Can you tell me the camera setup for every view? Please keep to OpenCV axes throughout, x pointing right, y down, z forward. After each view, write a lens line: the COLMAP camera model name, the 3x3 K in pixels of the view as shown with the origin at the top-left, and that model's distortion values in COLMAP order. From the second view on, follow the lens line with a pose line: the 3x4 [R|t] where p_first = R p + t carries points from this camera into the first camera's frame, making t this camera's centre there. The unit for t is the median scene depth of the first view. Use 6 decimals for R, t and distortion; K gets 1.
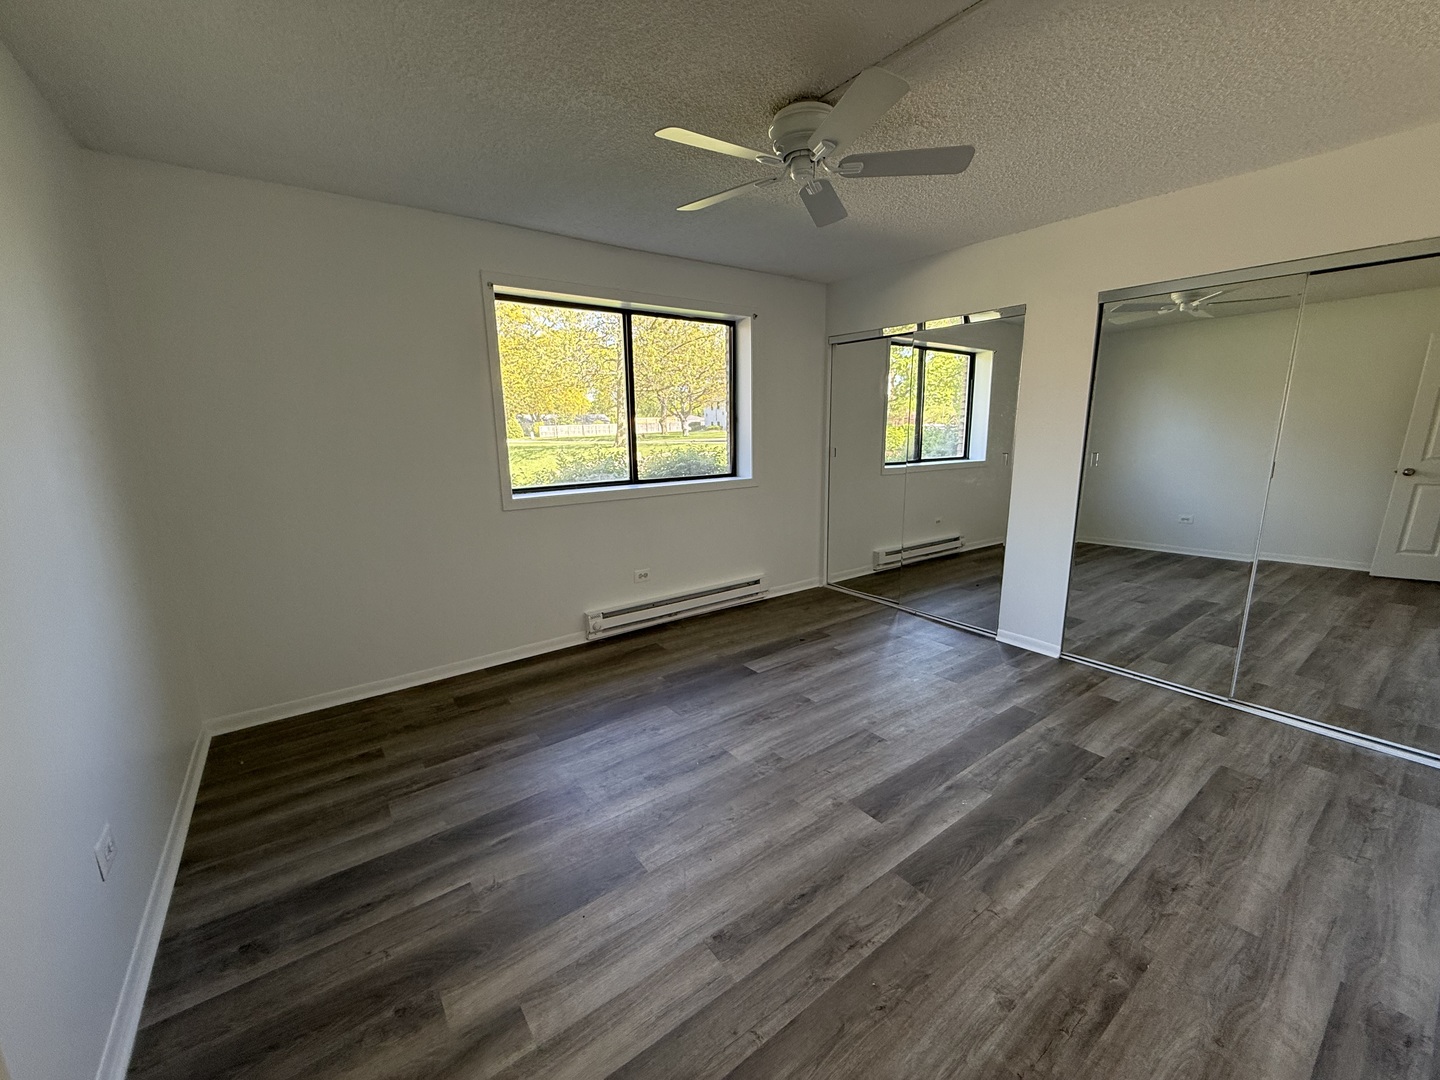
lens RADIAL K [[578.5, 0, 705.8], [0, 578.5, 541.9], [0, 0, 1]] dist [0.030804, 0.000195]
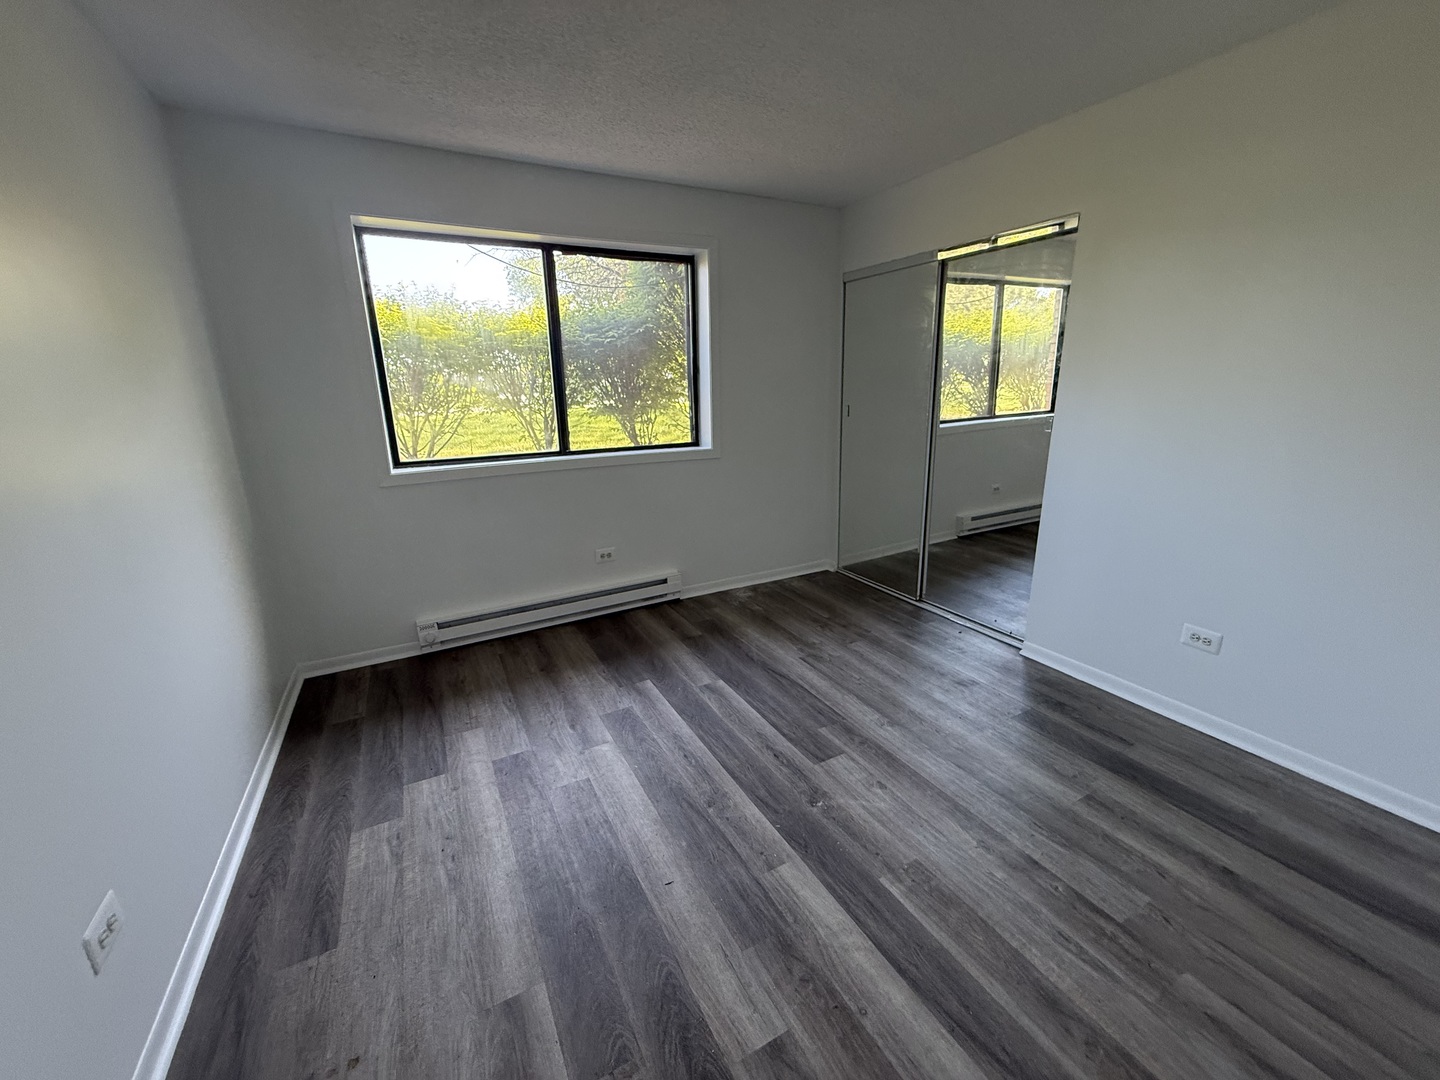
lens RADIAL K [[578.5, 0, 728.5], [0, 578.5, 543.4], [0, 0, 1]] dist [0.030804, 0.000195]
pose [[0.990908, 0.018704, -0.133238, 0.234273], [-0.008313, 0.996909, 0.078120, -0.039280], [0.134287, -0.076302, 0.988000, 0.171852]]
